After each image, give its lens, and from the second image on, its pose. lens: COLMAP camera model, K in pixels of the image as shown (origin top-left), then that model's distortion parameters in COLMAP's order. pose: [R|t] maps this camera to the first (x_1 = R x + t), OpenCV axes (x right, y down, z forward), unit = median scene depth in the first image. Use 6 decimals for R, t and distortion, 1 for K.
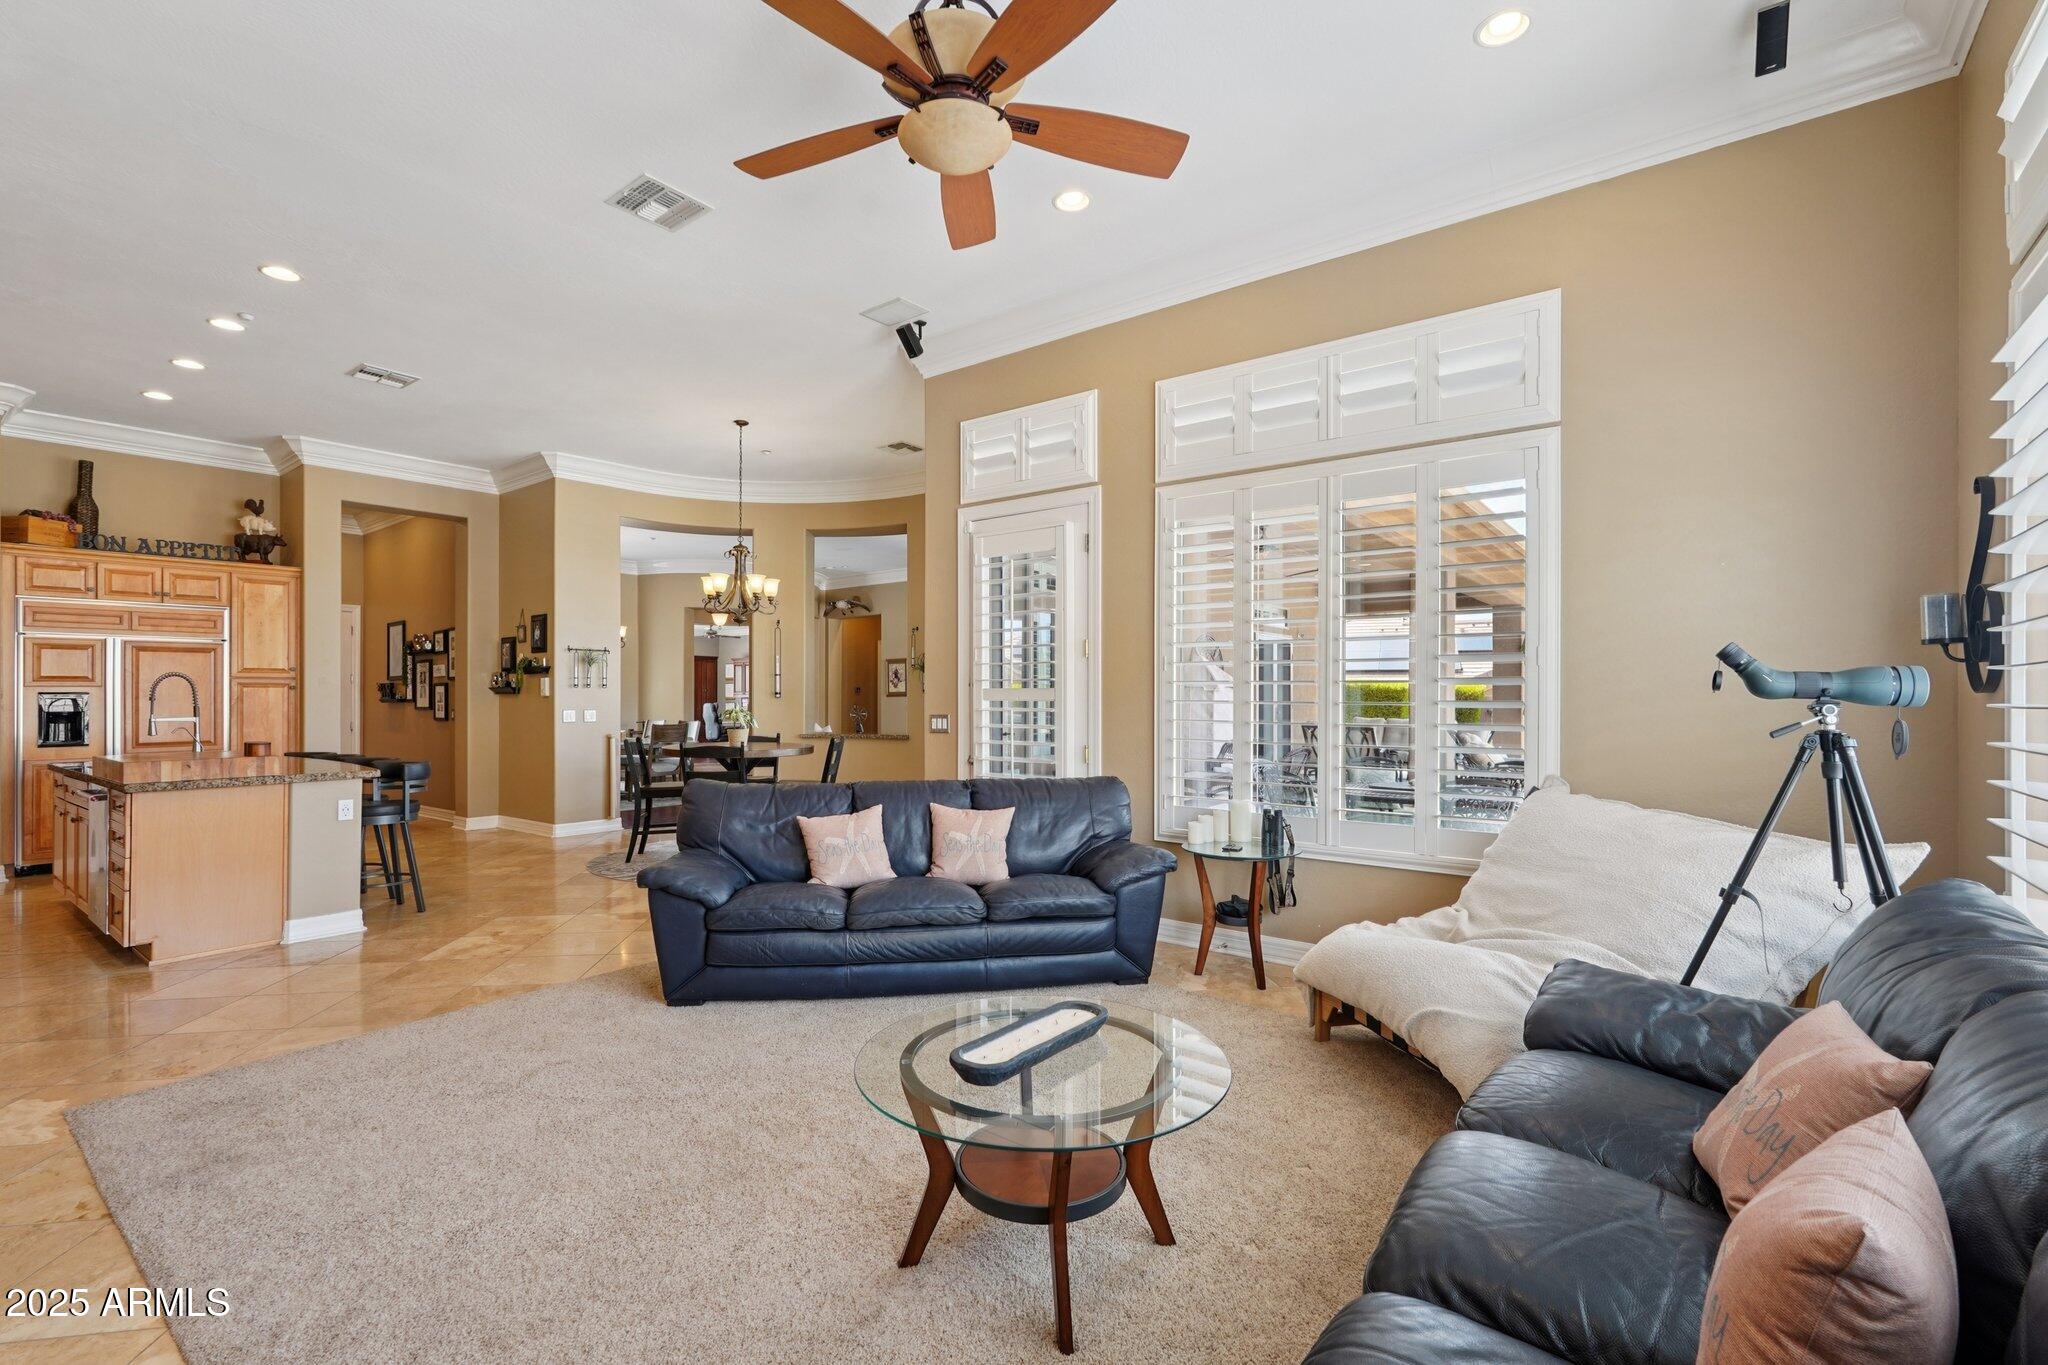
lens RADIAL K [[932.6, 0, 1031.6], [0, 932.6, 687.3], [0, 0, 1]] dist [-0.000395, 0.000753]
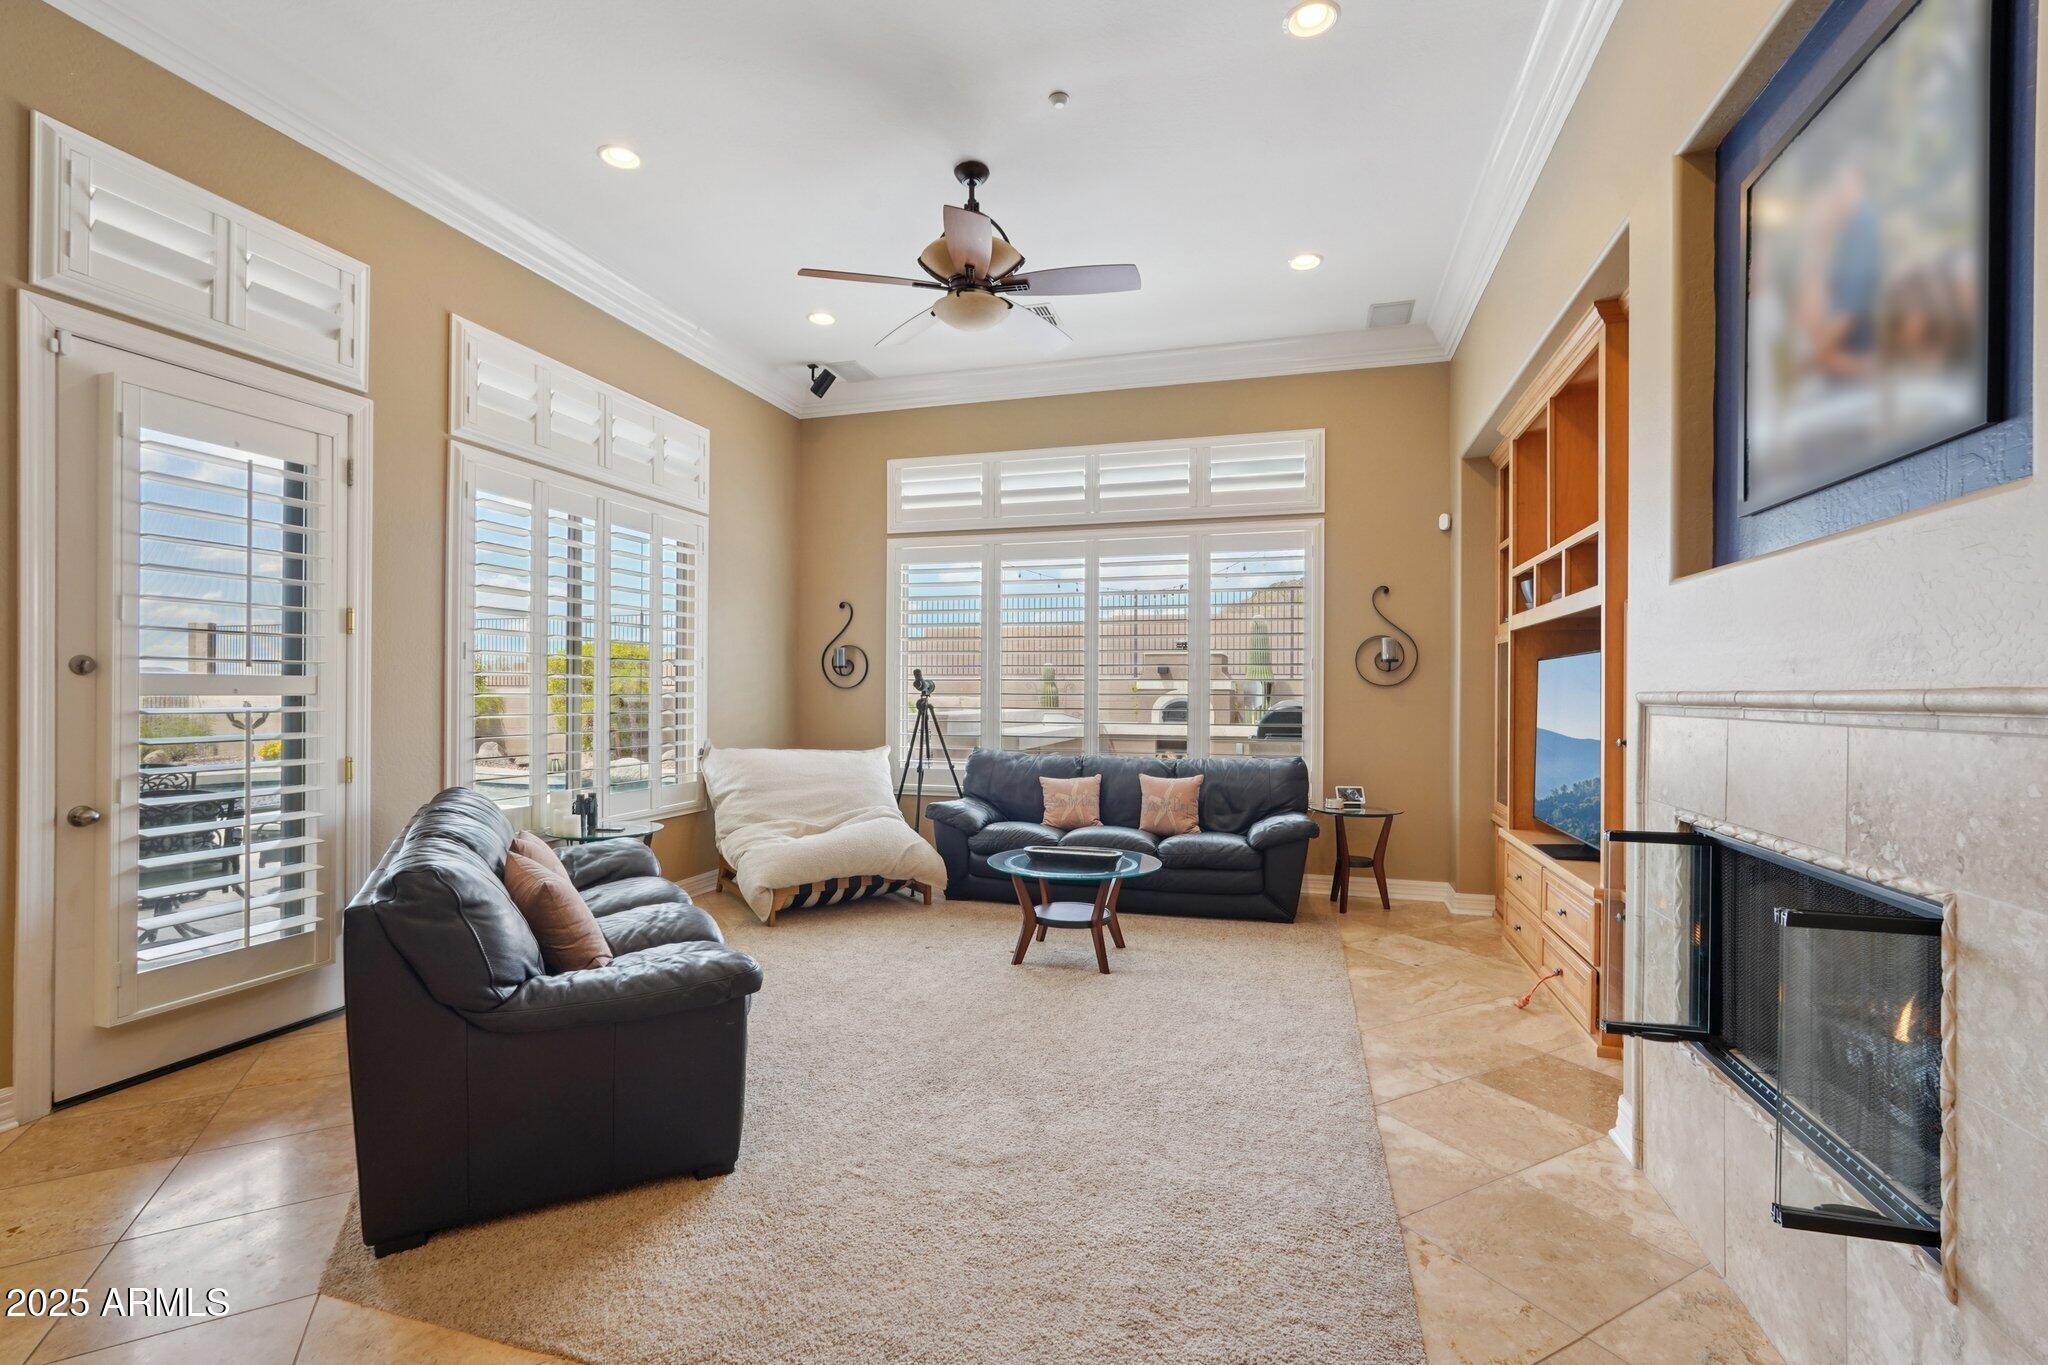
lens RADIAL K [[932.6, 0, 1027.2], [0, 932.6, 687.1], [0, 0, 1]] dist [-0.000395, 0.000753]
pose [[-0.368135, 0.002058, 0.929770, -0.826346], [-0.008630, 0.999947, -0.005630, 0.008339], [-0.929732, -0.010096, -0.368097, 0.816220]]
